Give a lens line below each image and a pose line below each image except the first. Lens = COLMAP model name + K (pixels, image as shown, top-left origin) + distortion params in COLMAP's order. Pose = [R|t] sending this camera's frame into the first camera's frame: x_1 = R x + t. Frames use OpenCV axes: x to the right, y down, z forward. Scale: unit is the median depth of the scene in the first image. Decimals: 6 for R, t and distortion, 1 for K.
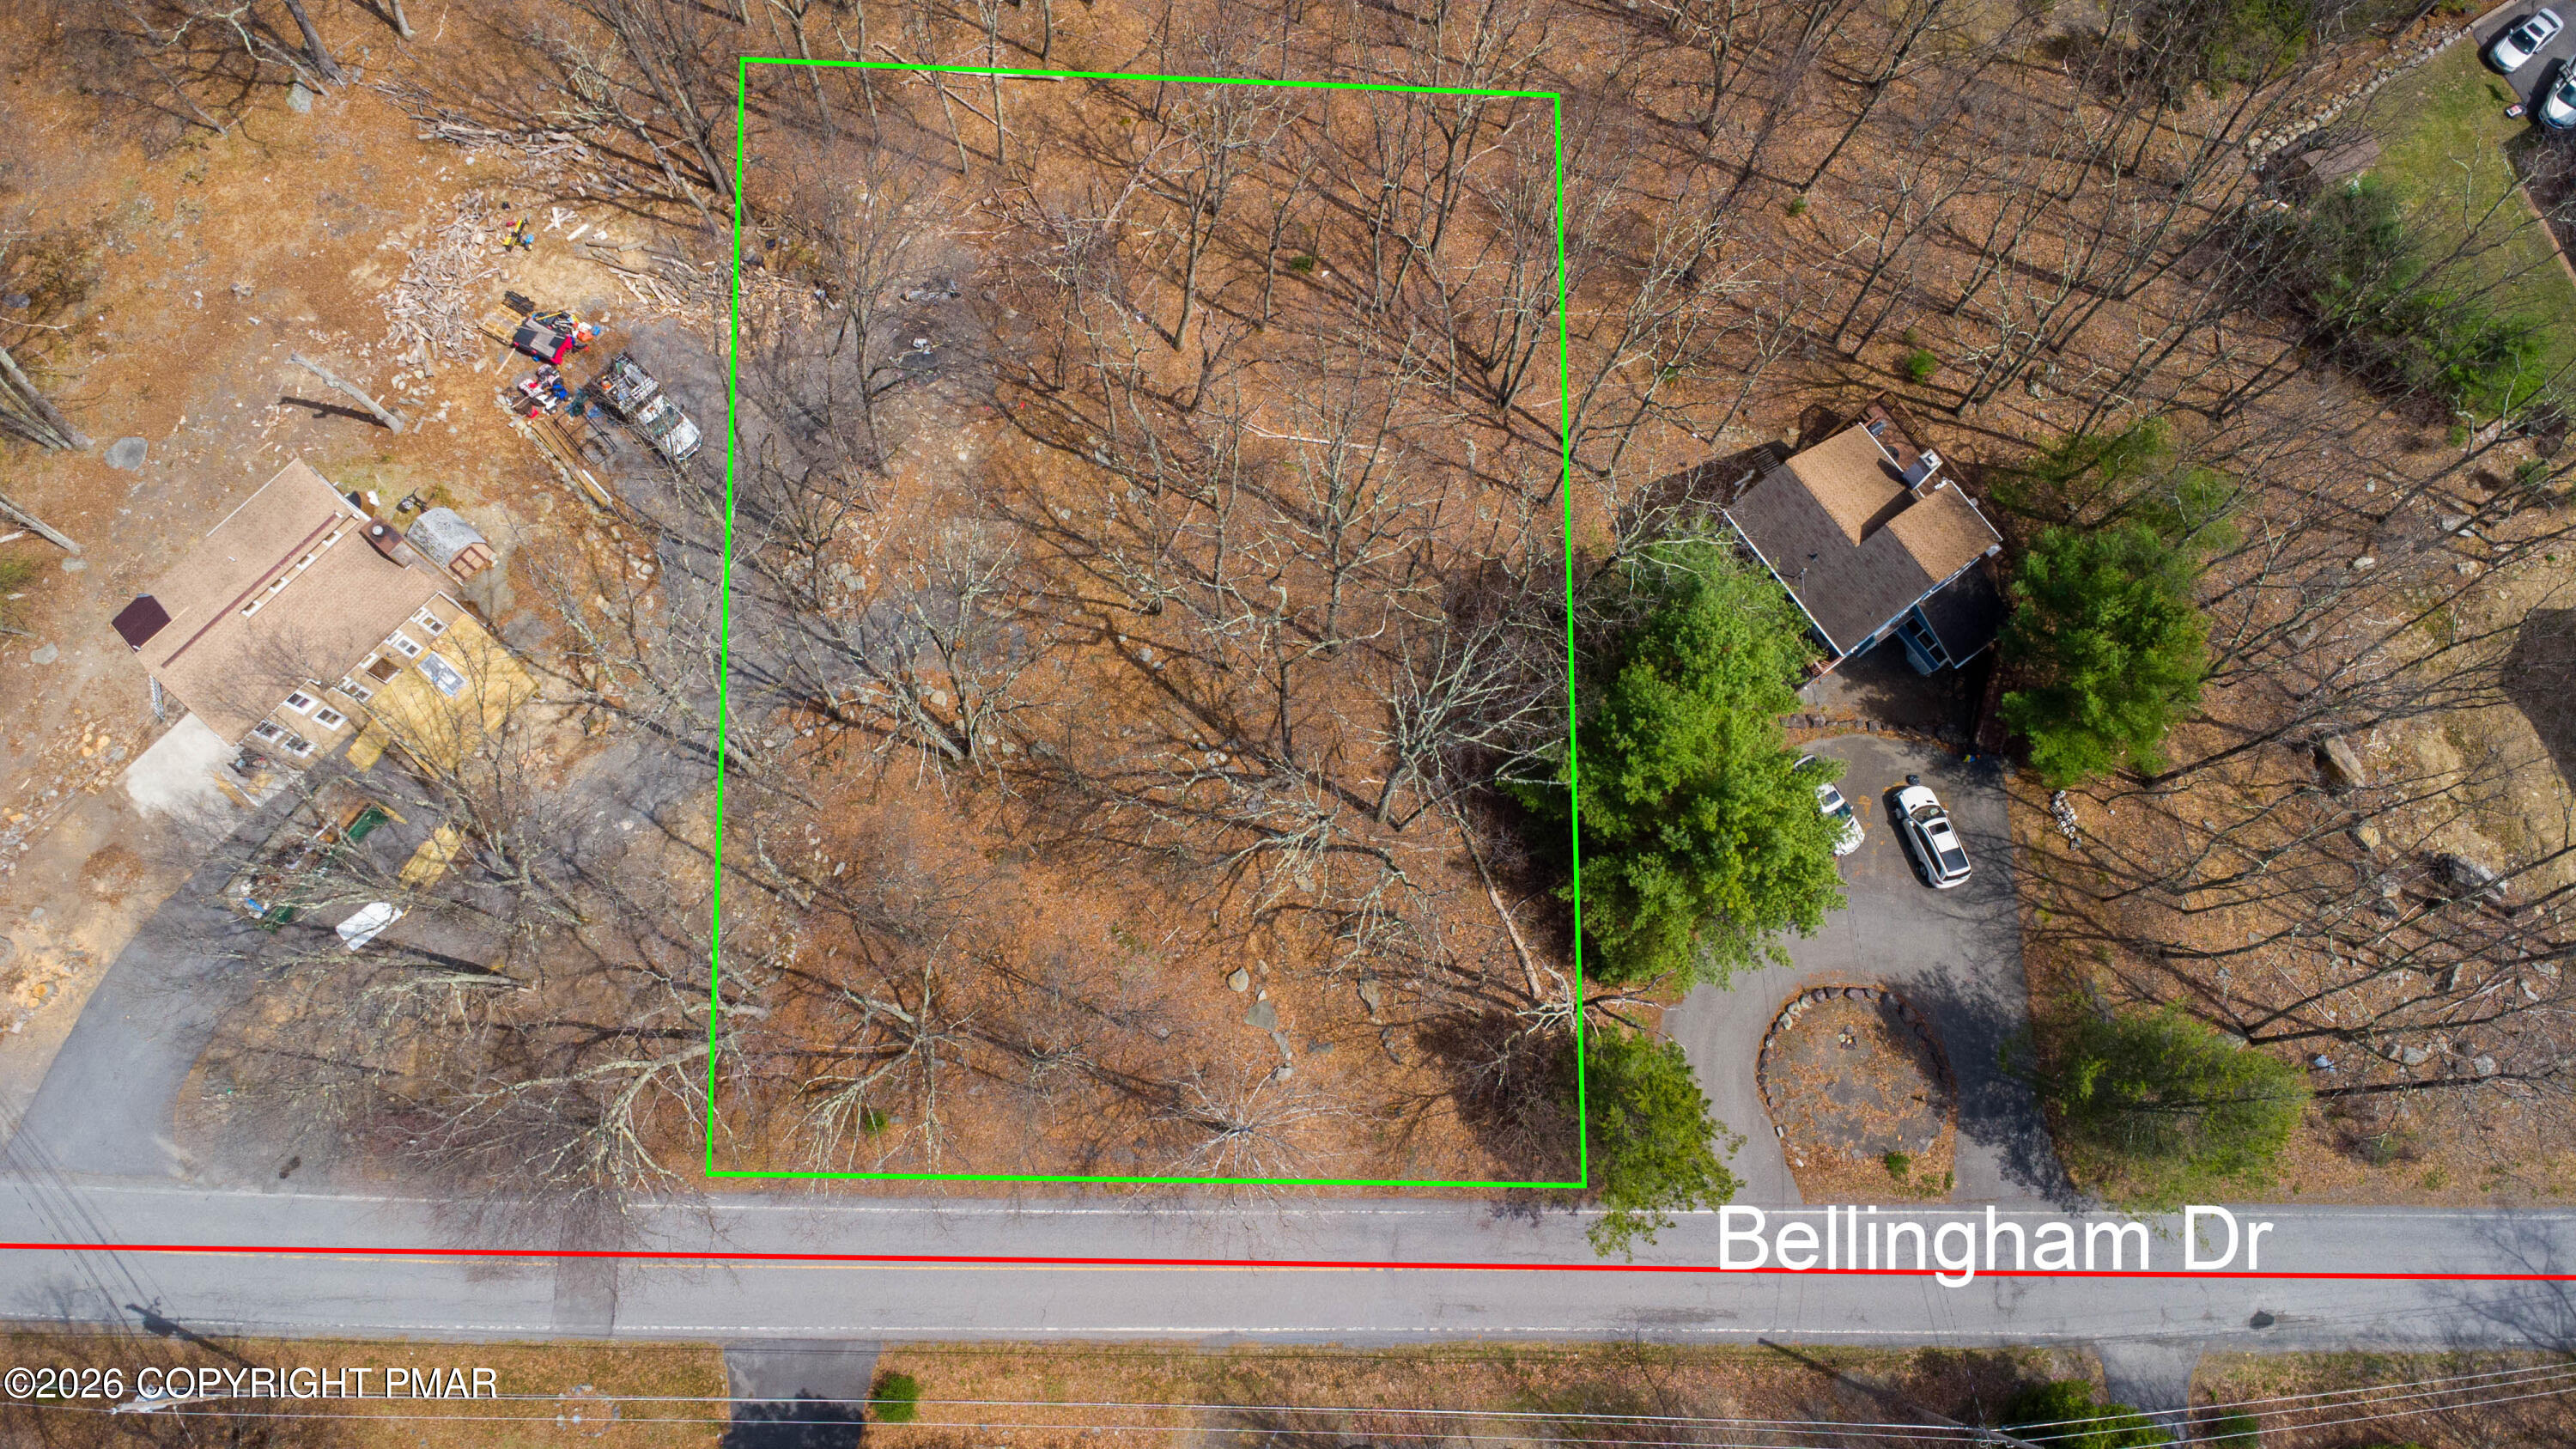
lens RADIAL K [[1843.9, 0, 1289.5], [0, 1843.9, 734.1], [0, 0, 1]] dist [0.040837, -0.046287]
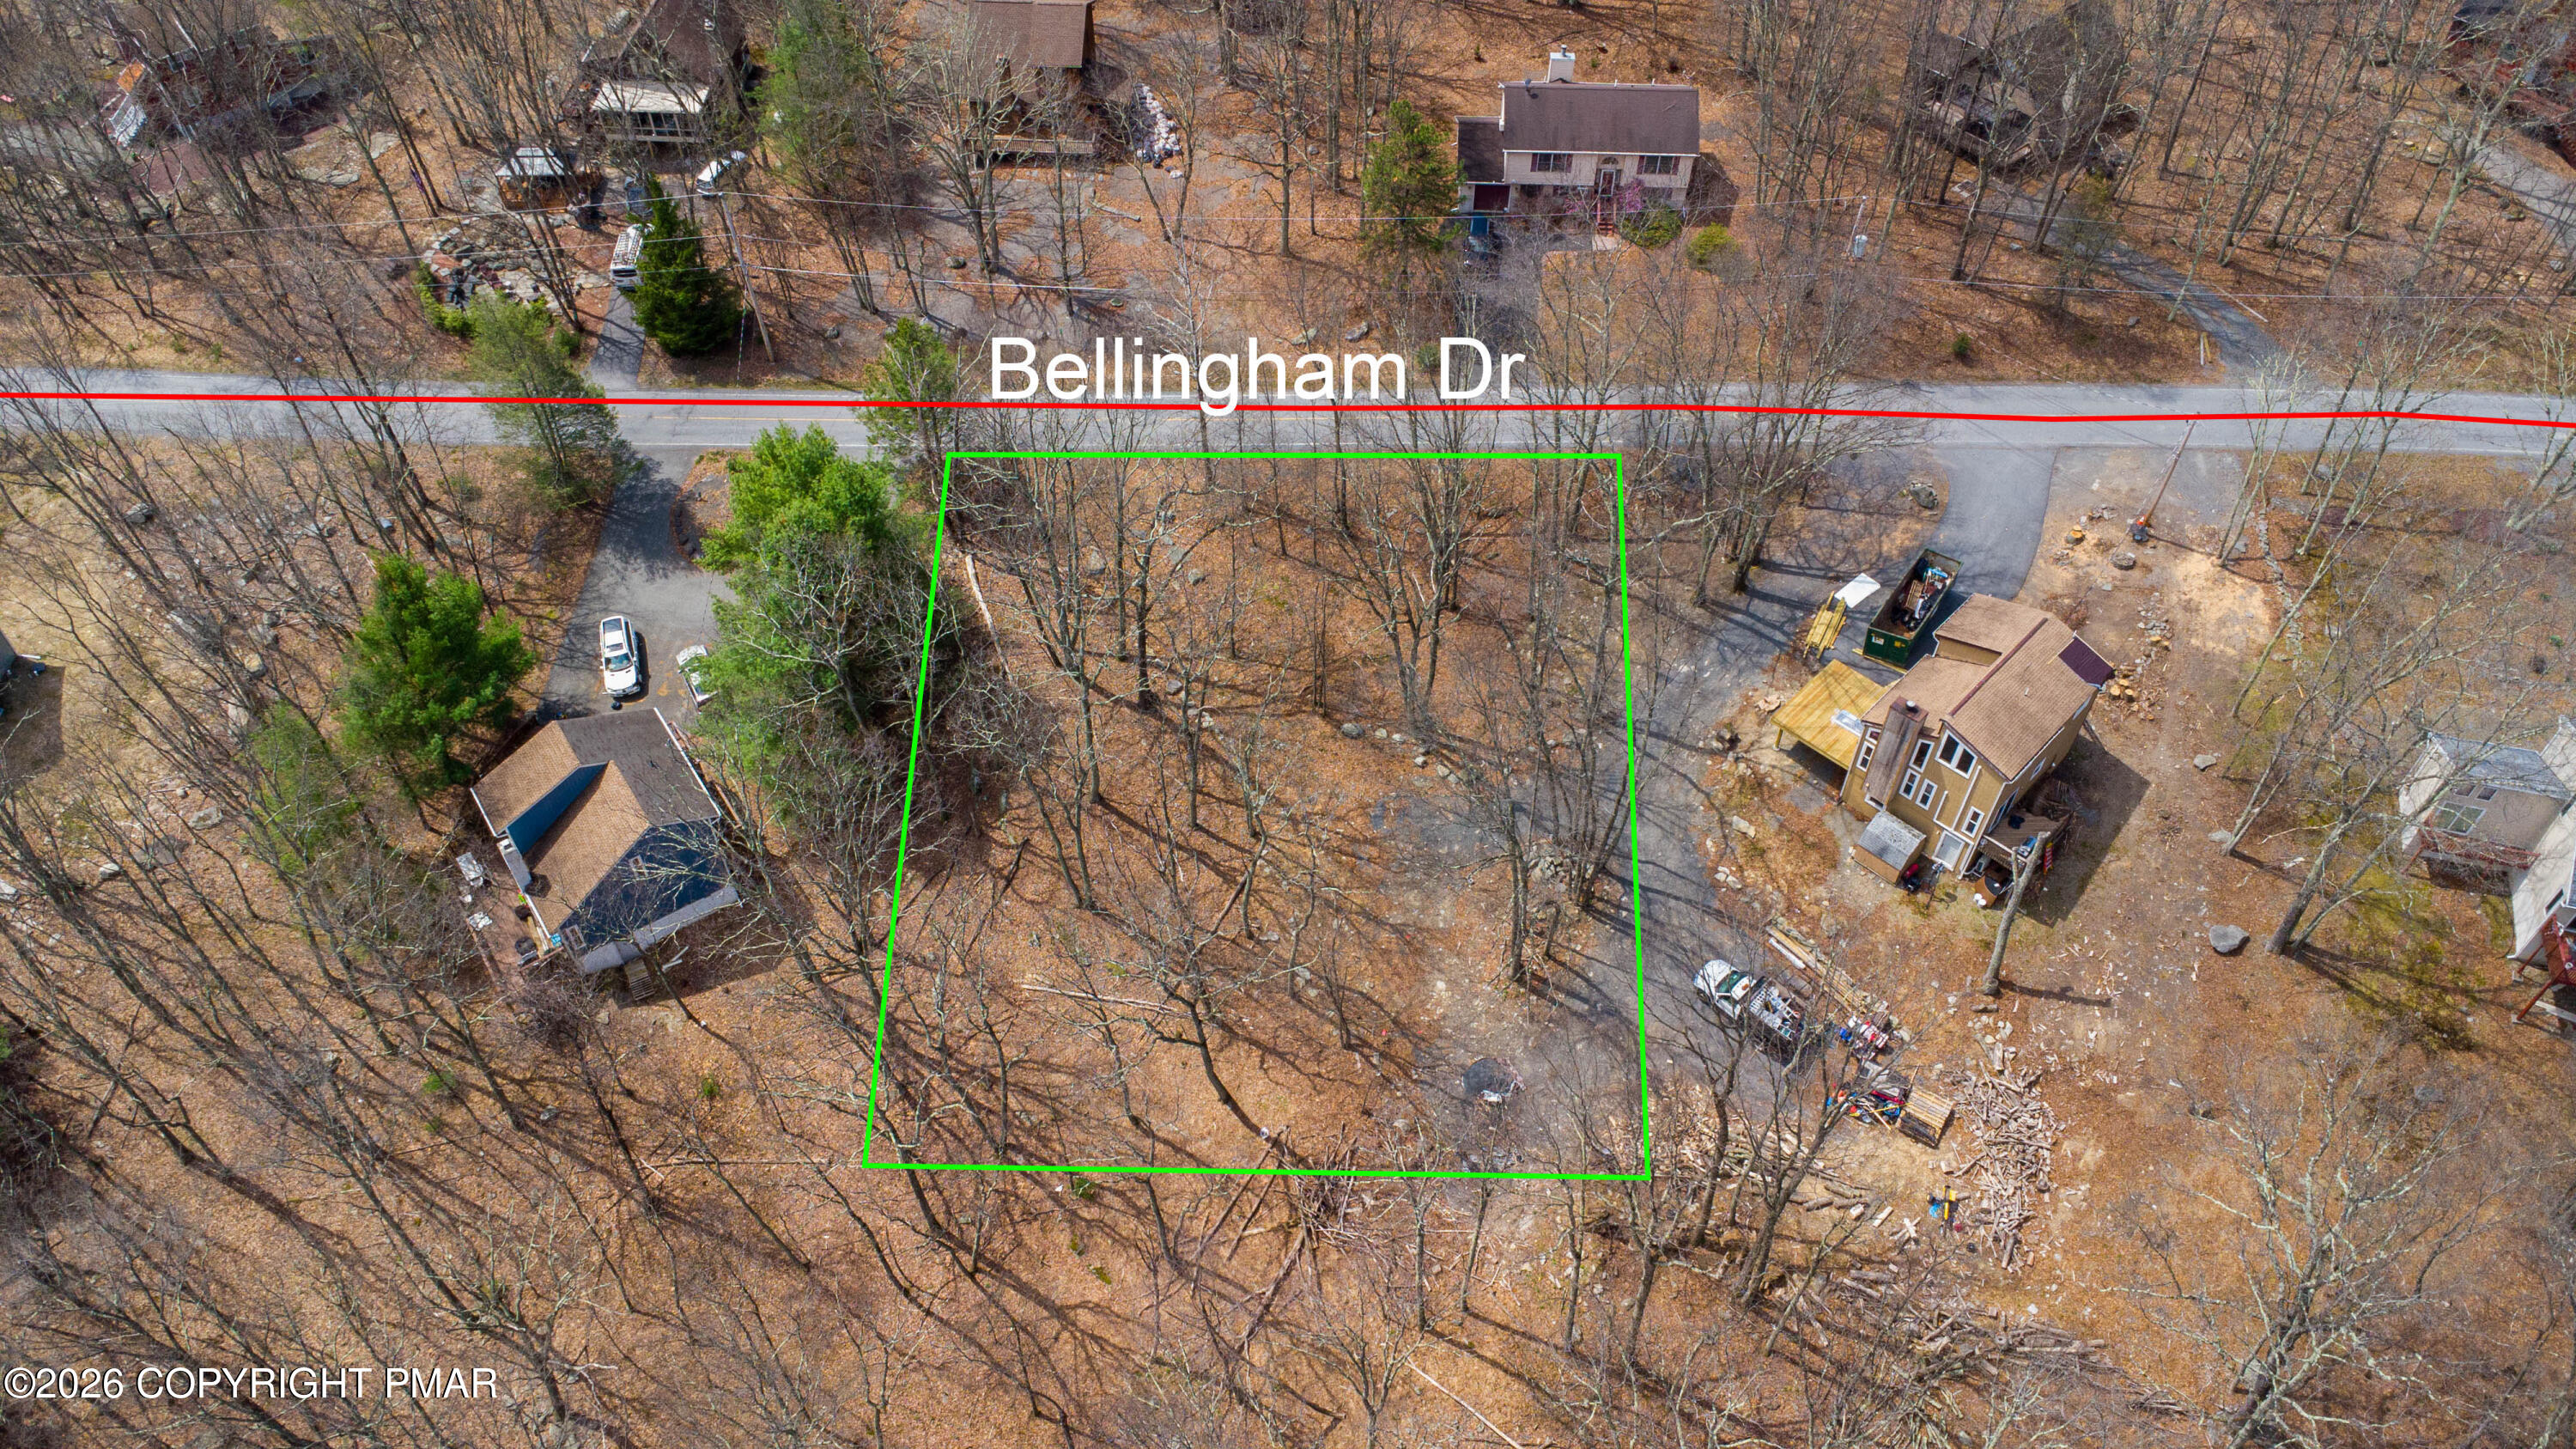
lens RADIAL K [[1868.2, 0, 1281.5], [0, 1868.2, 718.8], [0, 0, 1]] dist [0.016531, 0.007402]
pose [[-0.998989, -0.044914, -0.001698, -0.085113], [0.023858, -0.561910, 0.826854, -0.958860], [-0.038092, 0.825978, 0.562413, 0.321546]]
